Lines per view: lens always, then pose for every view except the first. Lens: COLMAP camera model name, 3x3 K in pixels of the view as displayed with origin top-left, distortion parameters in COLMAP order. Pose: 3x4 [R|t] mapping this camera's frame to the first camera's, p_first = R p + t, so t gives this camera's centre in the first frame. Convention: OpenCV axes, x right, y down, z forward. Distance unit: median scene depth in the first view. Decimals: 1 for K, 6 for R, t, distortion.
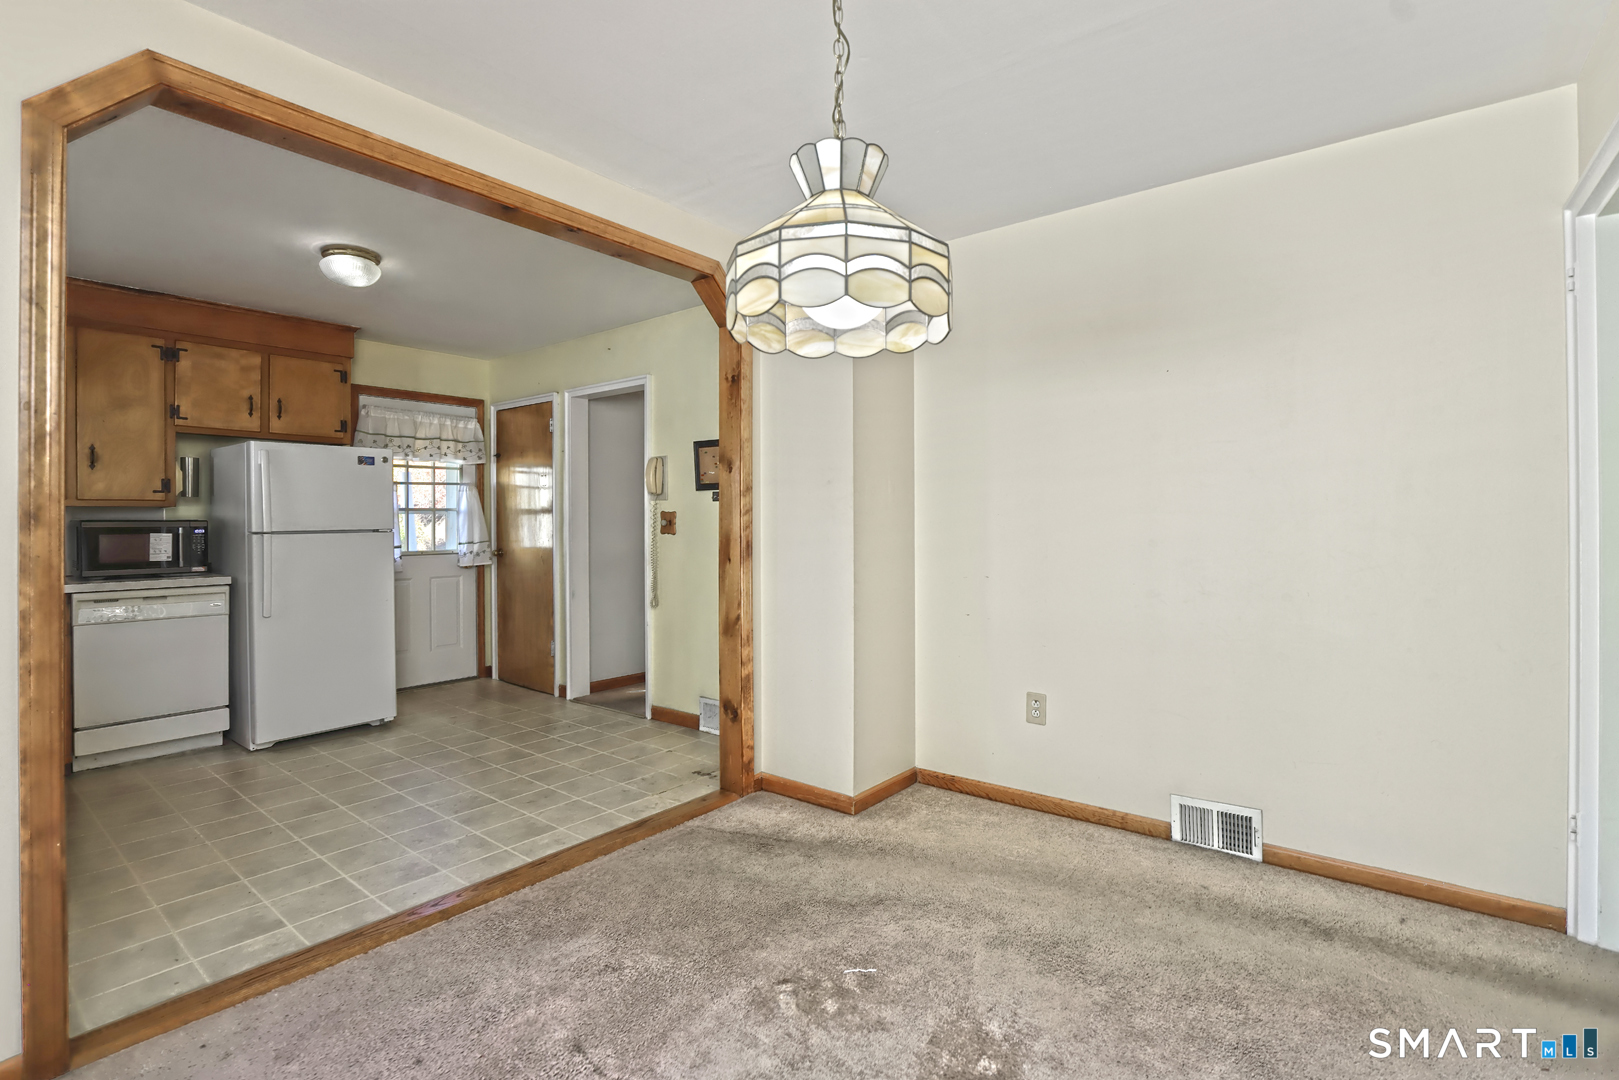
lens RADIAL K [[779.0, 0, 872.1], [0, 779.0, 498.8], [0, 0, 1]] dist [-0.046402, 0.014665]
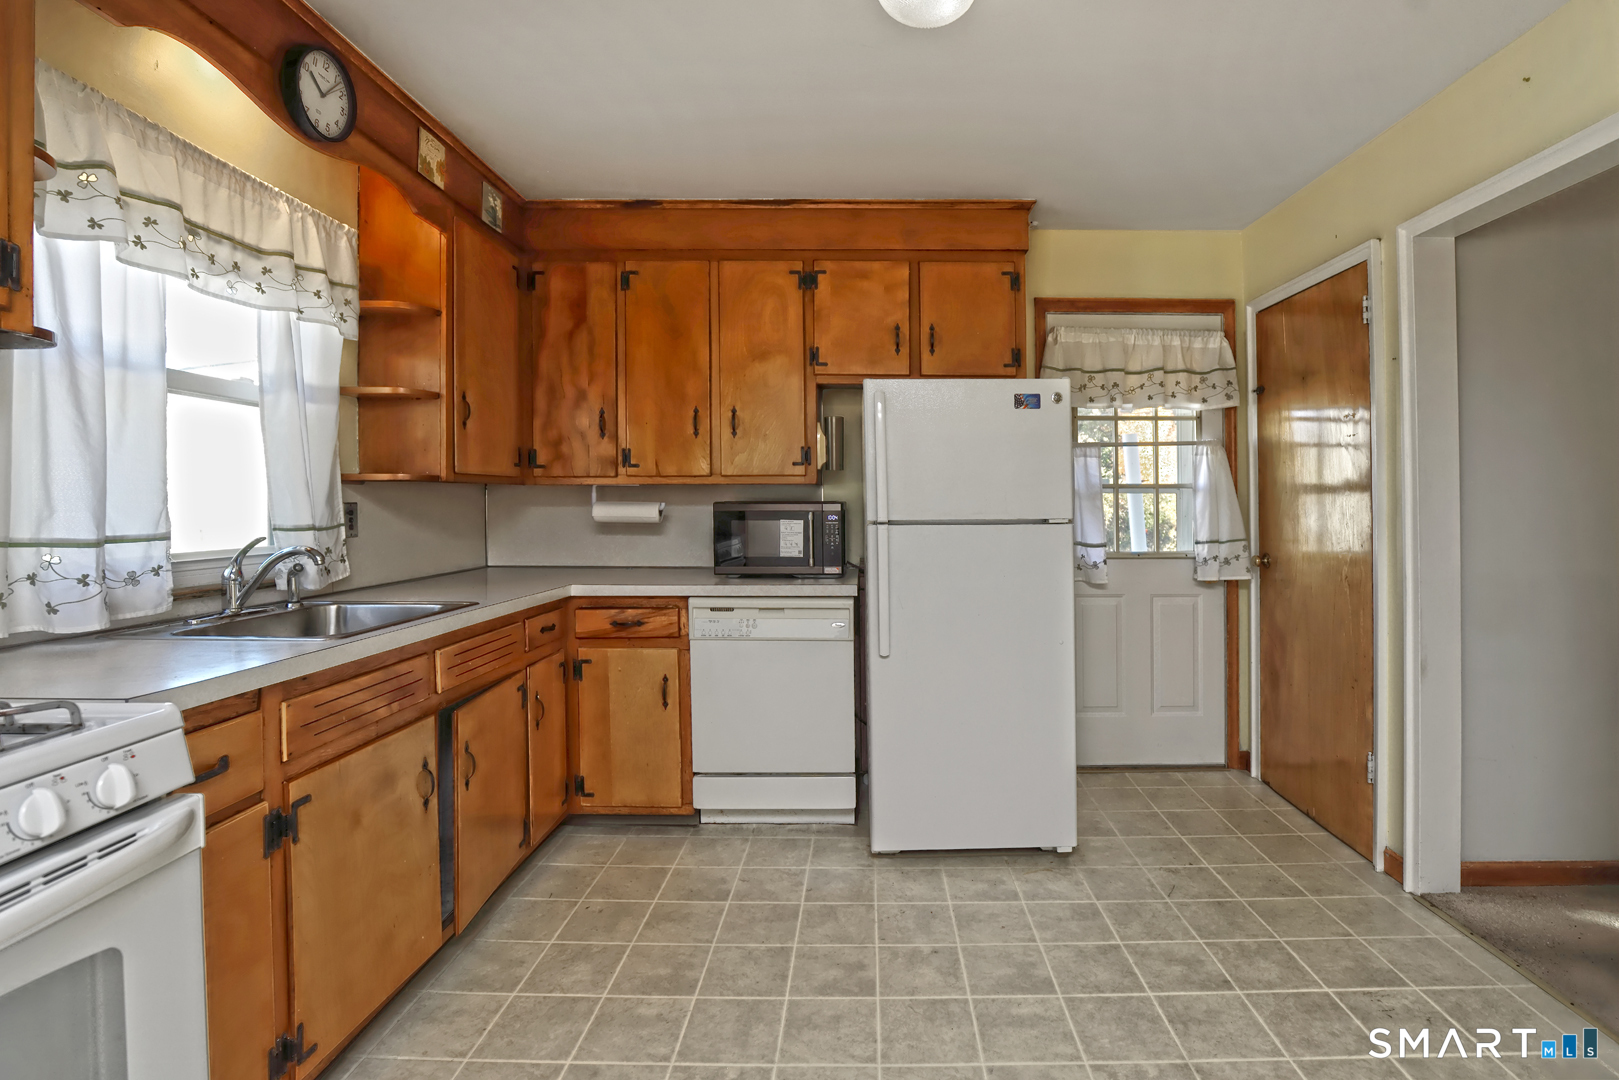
lens RADIAL K [[779.0, 0, 872.1], [0, 779.0, 498.8], [0, 0, 1]] dist [-0.046402, 0.014665]
pose [[0.598371, 0.002781, -0.801214, -0.208405], [0.016655, 0.999735, 0.015909, 0.010765], [0.801046, -0.022864, 0.598166, 0.444569]]
